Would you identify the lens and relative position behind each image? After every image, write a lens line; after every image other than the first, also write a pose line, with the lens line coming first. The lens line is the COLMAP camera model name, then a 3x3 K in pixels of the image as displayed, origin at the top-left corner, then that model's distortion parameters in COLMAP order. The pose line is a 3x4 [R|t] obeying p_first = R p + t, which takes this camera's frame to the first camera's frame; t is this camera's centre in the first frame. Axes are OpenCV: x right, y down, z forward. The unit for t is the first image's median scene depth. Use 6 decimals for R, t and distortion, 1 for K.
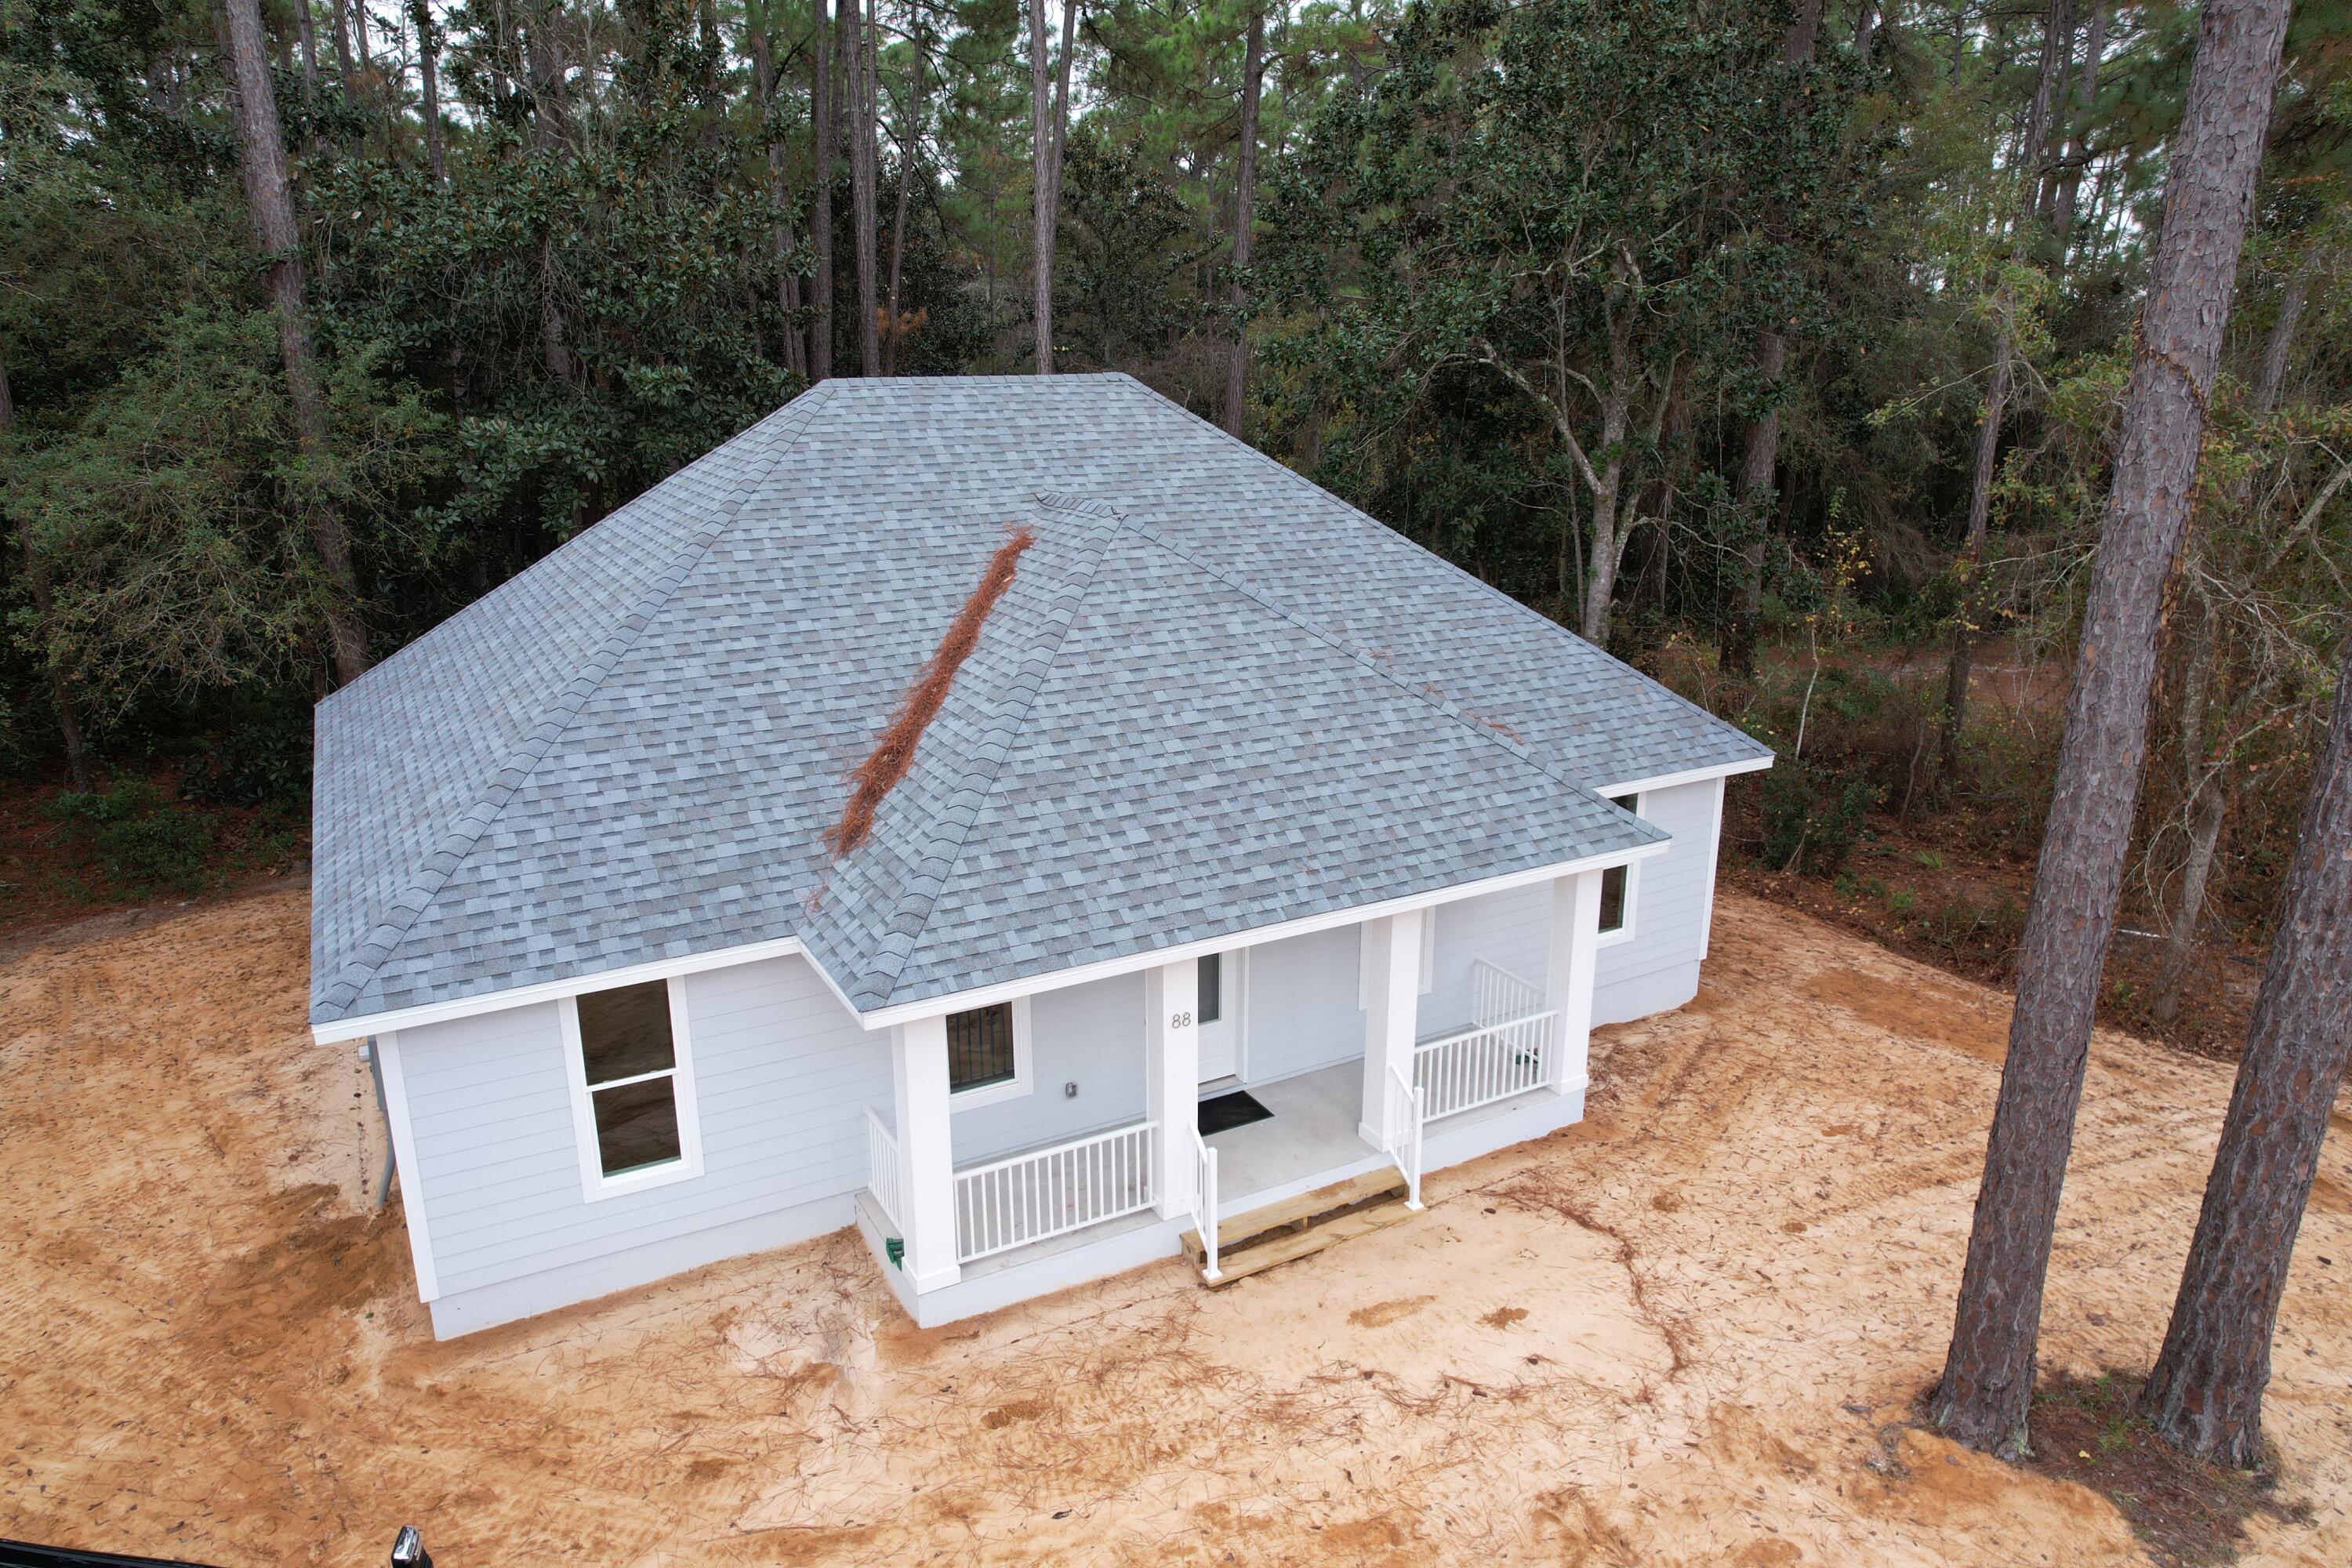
lens RADIAL K [[1482.5, 0, 1176.0], [0, 1482.5, 784.0], [0, 0, 1]] dist [-0.034080, 0.001714]
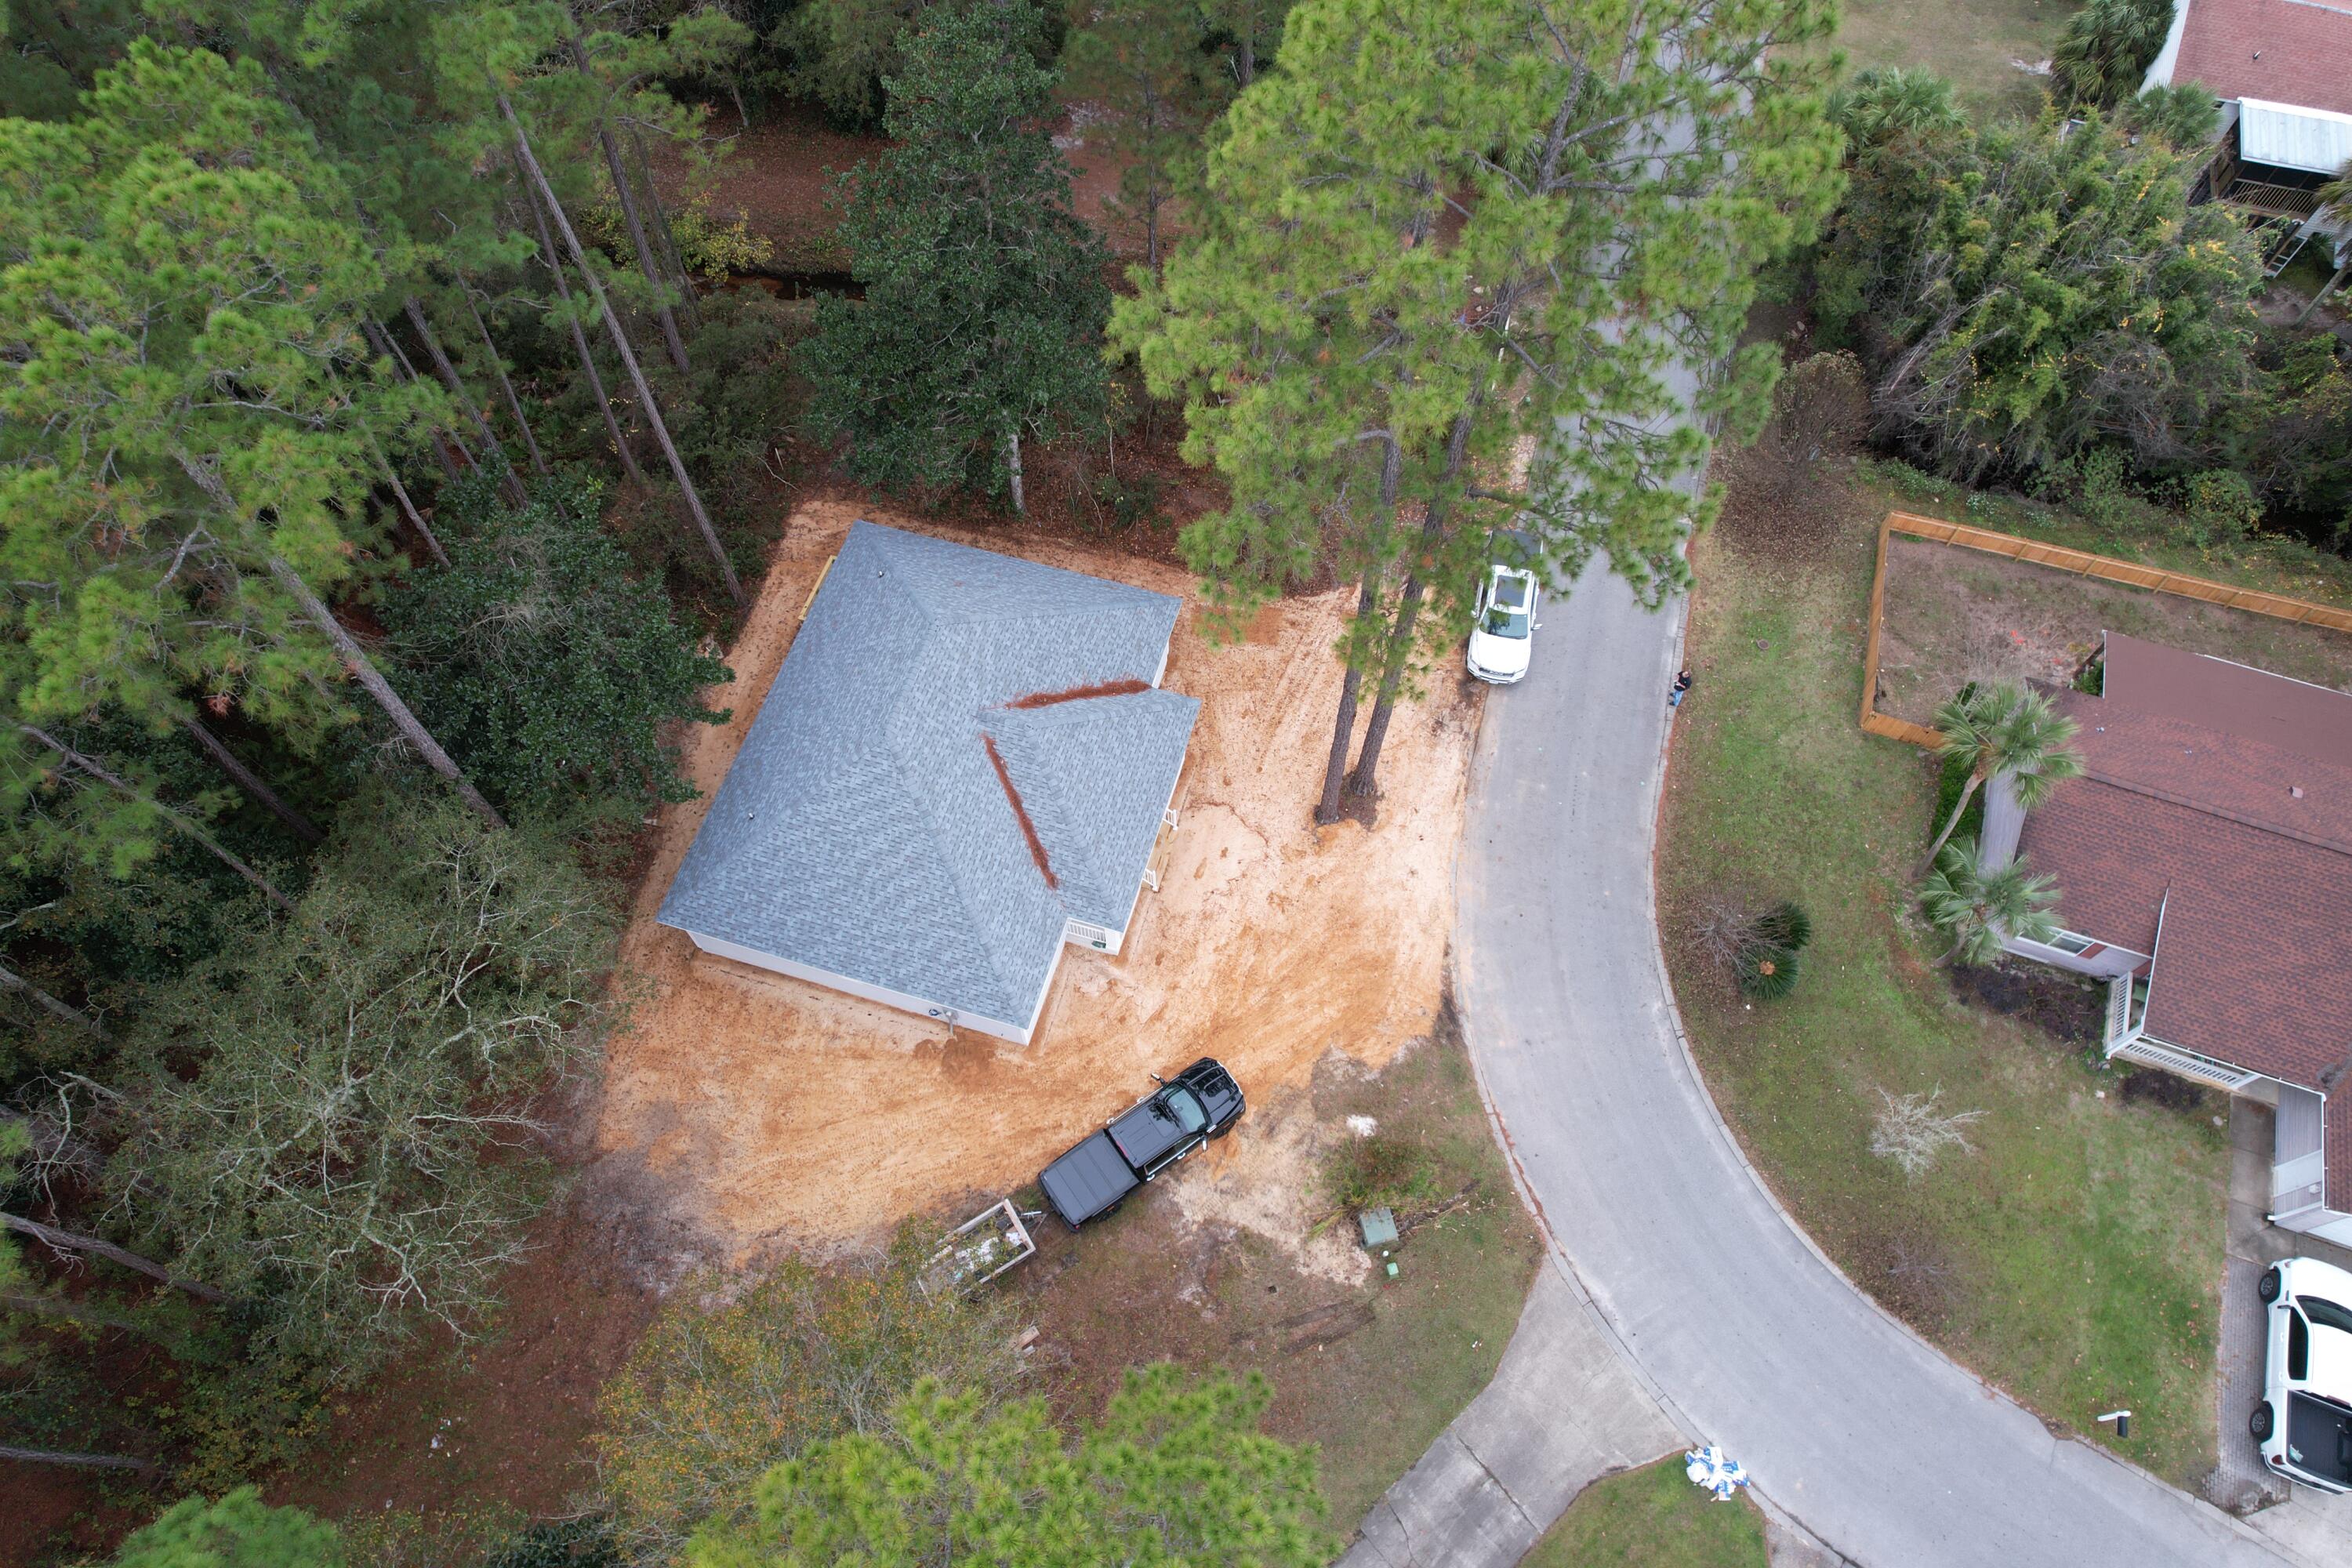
lens RADIAL K [[1480.0, 0, 1176.0], [0, 1480.0, 784.0], [0, 0, 1]] dist [-0.086766, 0.077290]
pose [[0.716459, -0.613875, 0.331428, -0.926570], [0.194980, 0.632346, 0.749747, -2.390684], [-0.669828, -0.472541, 0.572743, -0.926253]]
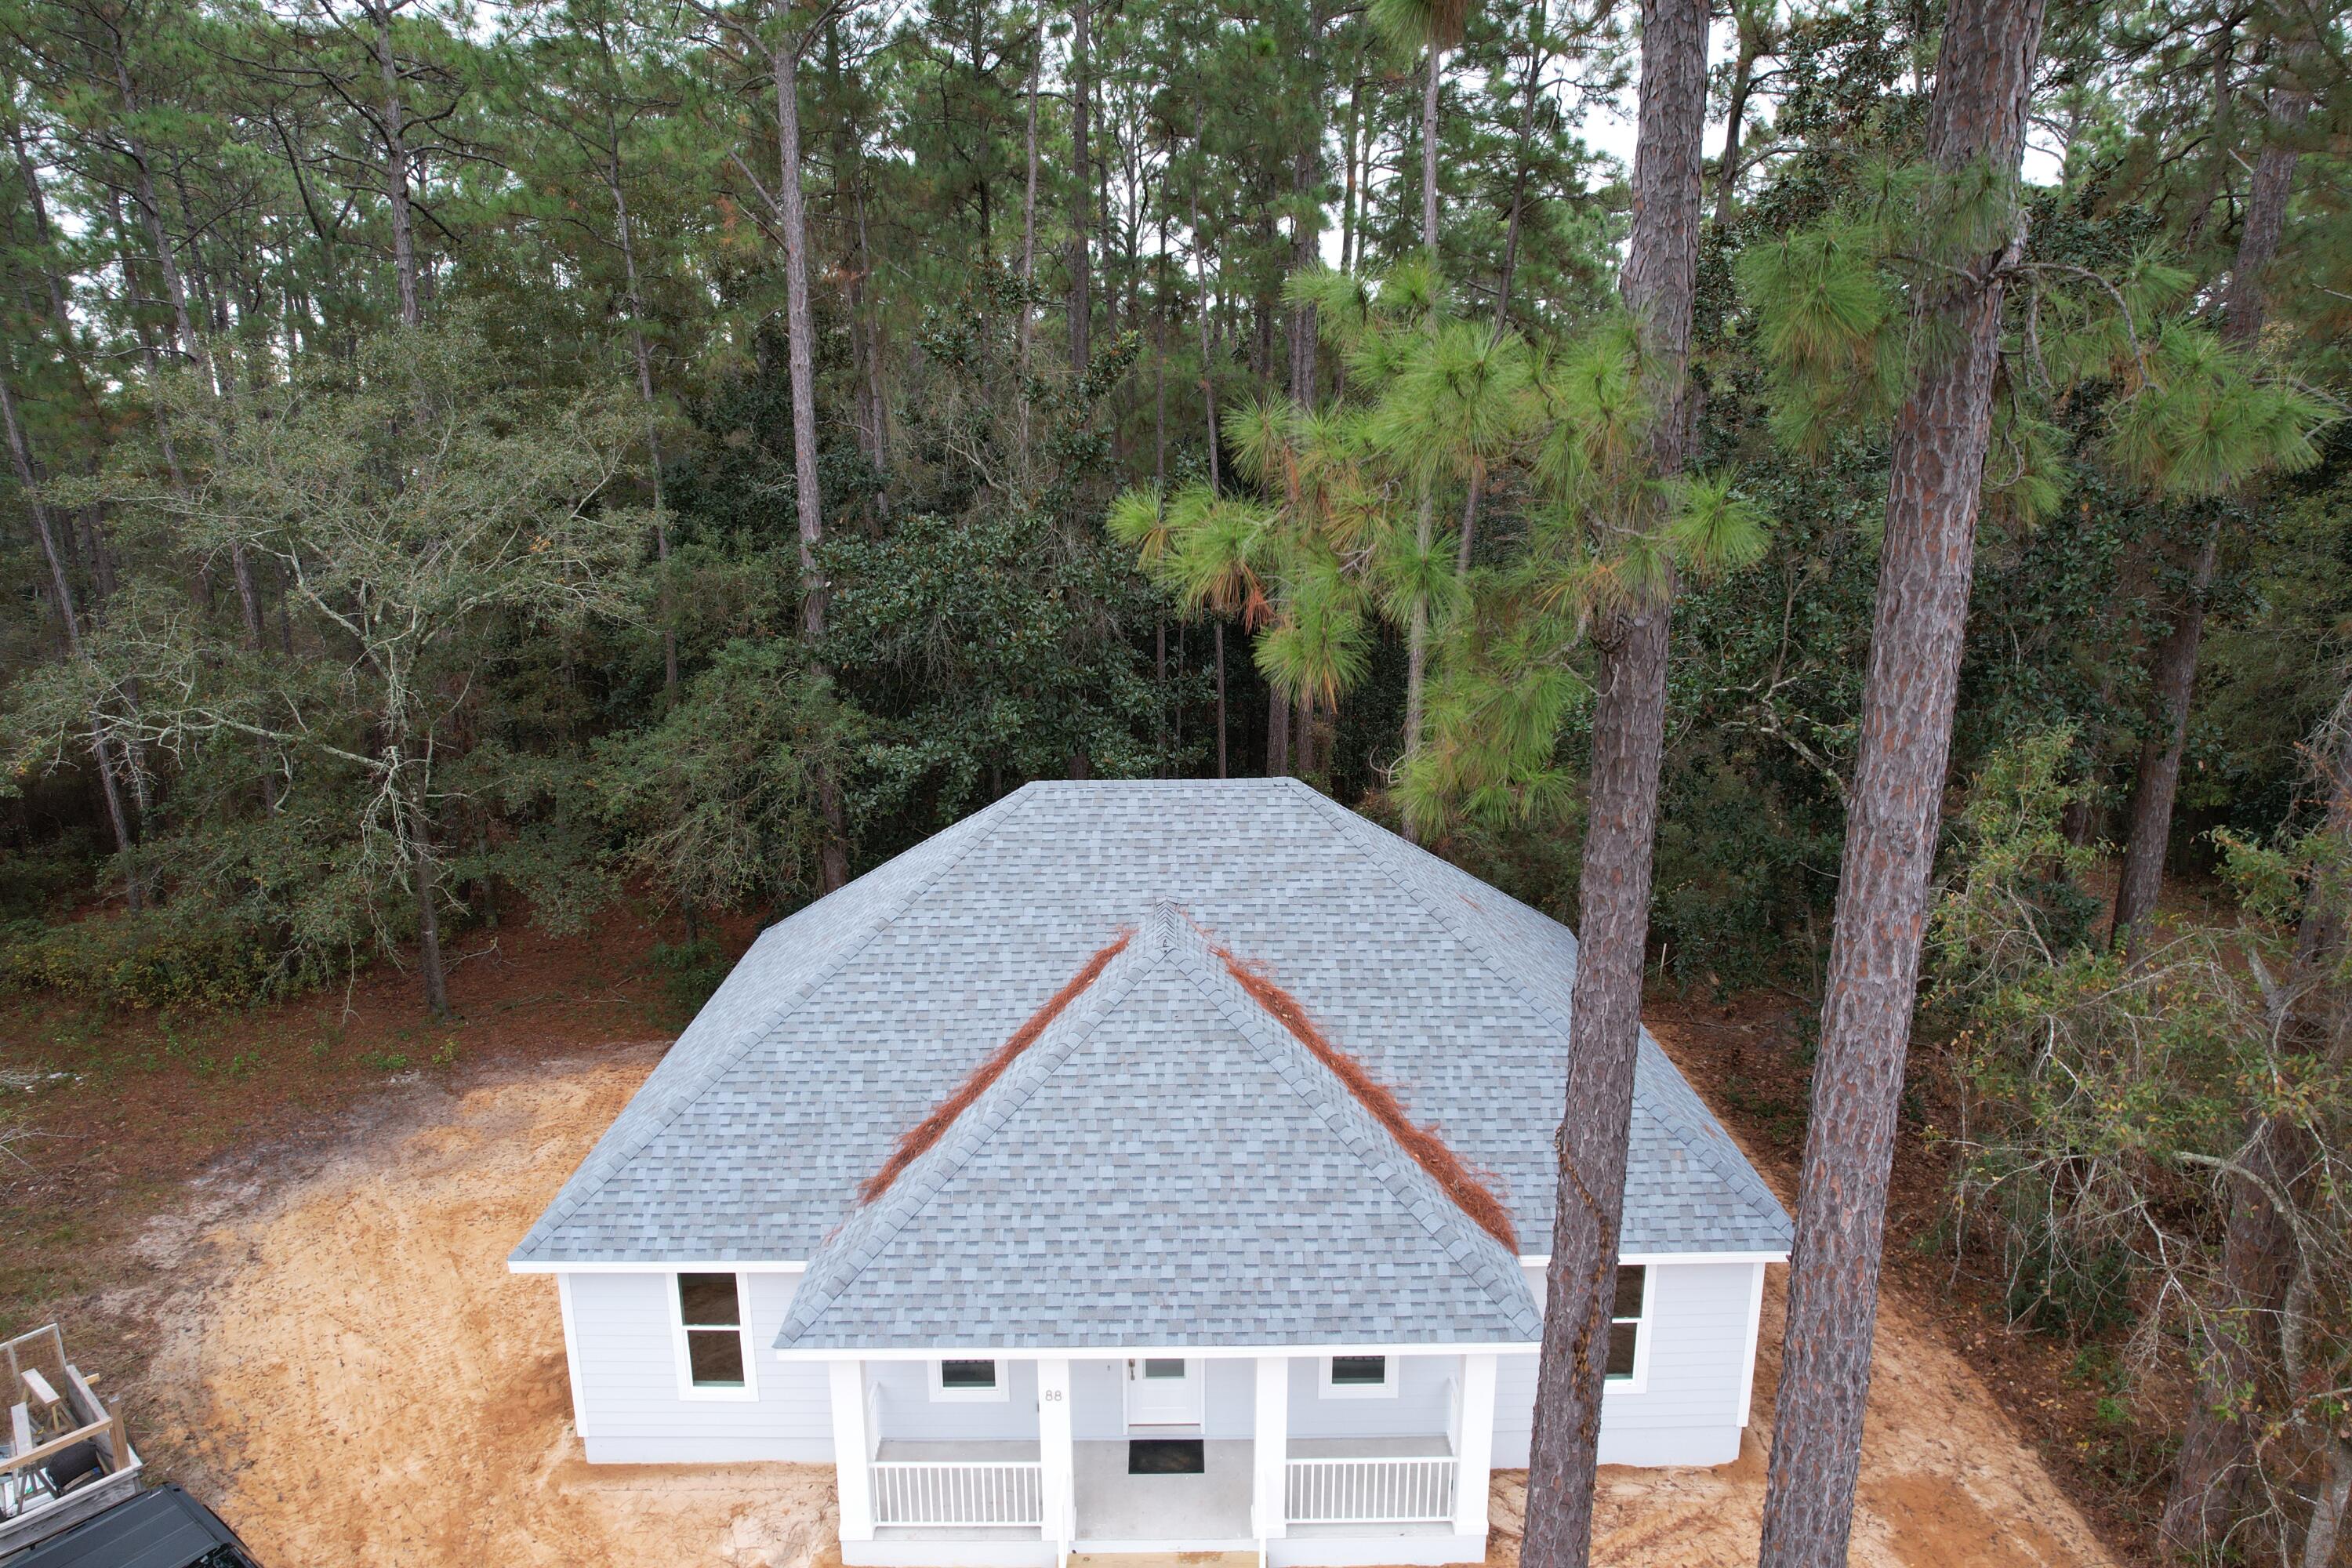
lens RADIAL K [[1480.0, 0, 1176.0], [0, 1480.0, 784.0], [0, 0, 1]] dist [-0.086766, 0.077290]
pose [[0.877656, 0.106559, -0.467295, 0.580977], [-0.128687, 0.991563, -0.015587, -0.330207], [0.461692, 0.073815, 0.883964, -0.094032]]
